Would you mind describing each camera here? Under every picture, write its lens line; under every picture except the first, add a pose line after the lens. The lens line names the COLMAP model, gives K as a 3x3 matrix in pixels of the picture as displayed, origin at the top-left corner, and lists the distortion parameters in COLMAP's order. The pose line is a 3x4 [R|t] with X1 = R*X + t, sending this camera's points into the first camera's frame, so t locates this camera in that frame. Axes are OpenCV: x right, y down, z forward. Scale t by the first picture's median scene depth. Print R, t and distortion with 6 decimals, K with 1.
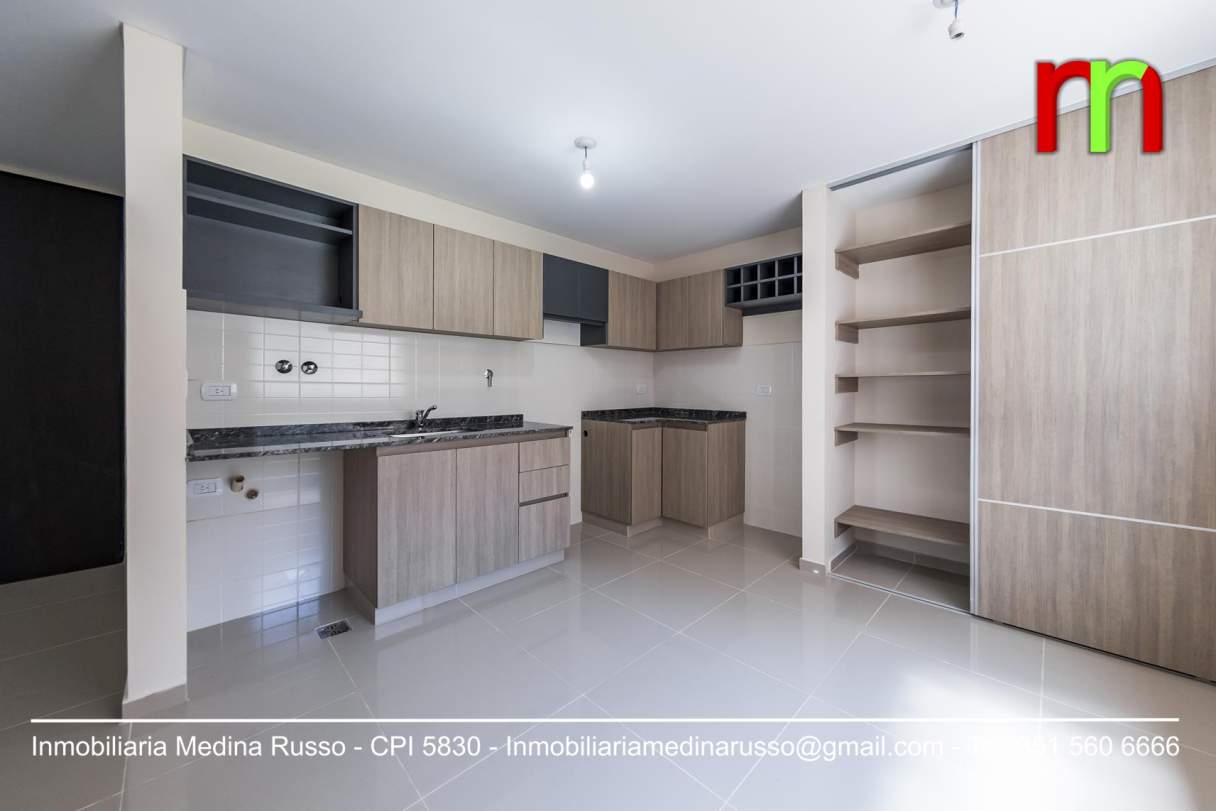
lens RADIAL K [[436.7, 0, 606.4], [0, 436.7, 389.1], [0, 0, 1]] dist [-0.000178, 0.000017]
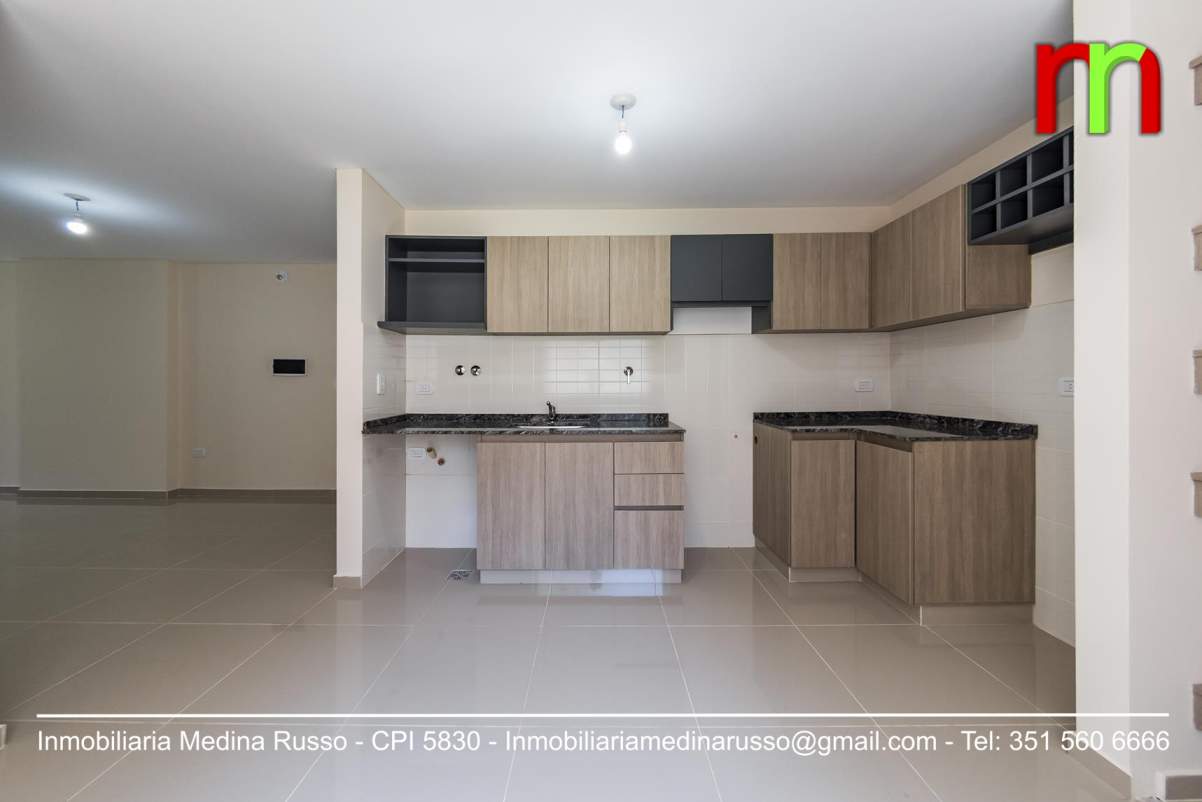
lens RADIAL K [[431.7, 0, 599.4], [0, 431.7, 384.7], [0, 0, 1]] dist [-0.000178, 0.000017]
pose [[0.709930, -0.006496, -0.704243, 0.388590], [0.004736, 0.999979, -0.004450, 0.000617], [0.704257, -0.000176, 0.709945, 0.271994]]
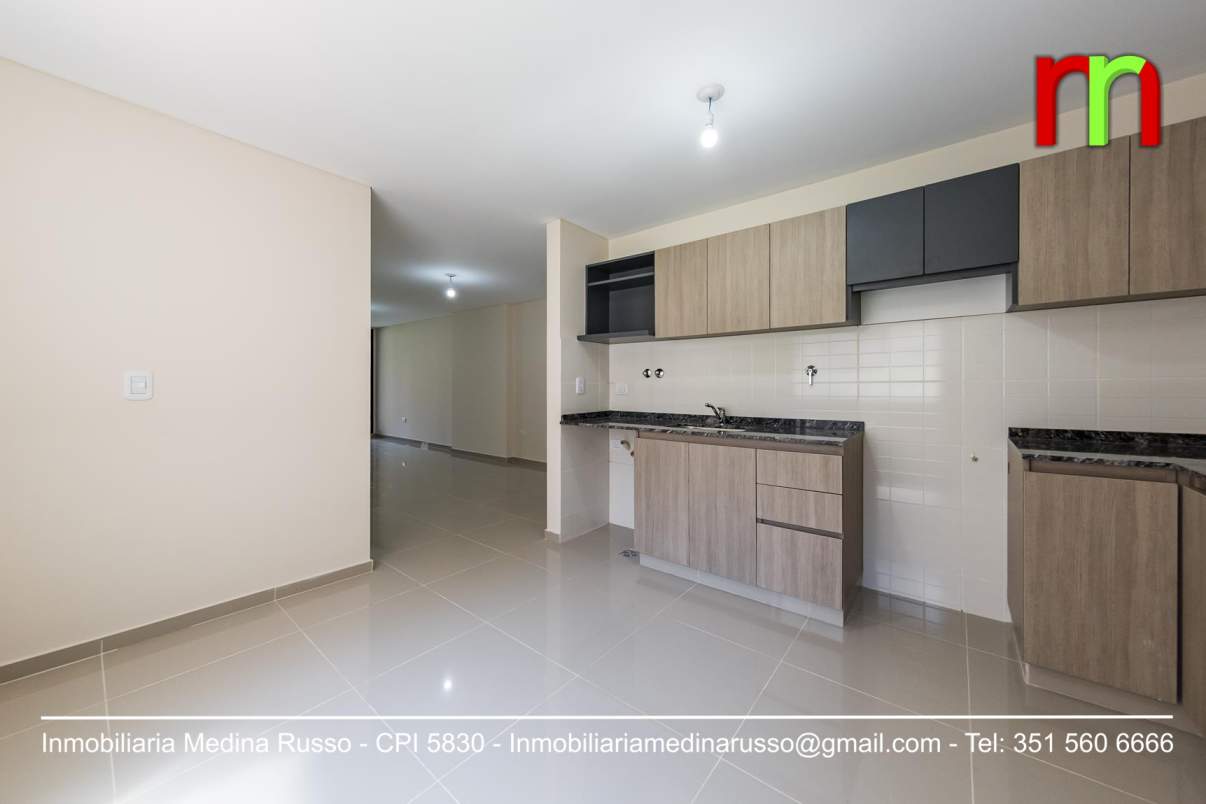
lens RADIAL K [[433.1, 0, 601.4], [0, 433.1, 385.7], [0, 0, 1]] dist [-0.000178, 0.000017]
pose [[0.102790, -0.008212, -0.994669, 0.559271], [-0.001175, 0.999964, -0.008377, 0.002610], [0.994702, 0.002030, 0.102777, 0.528030]]
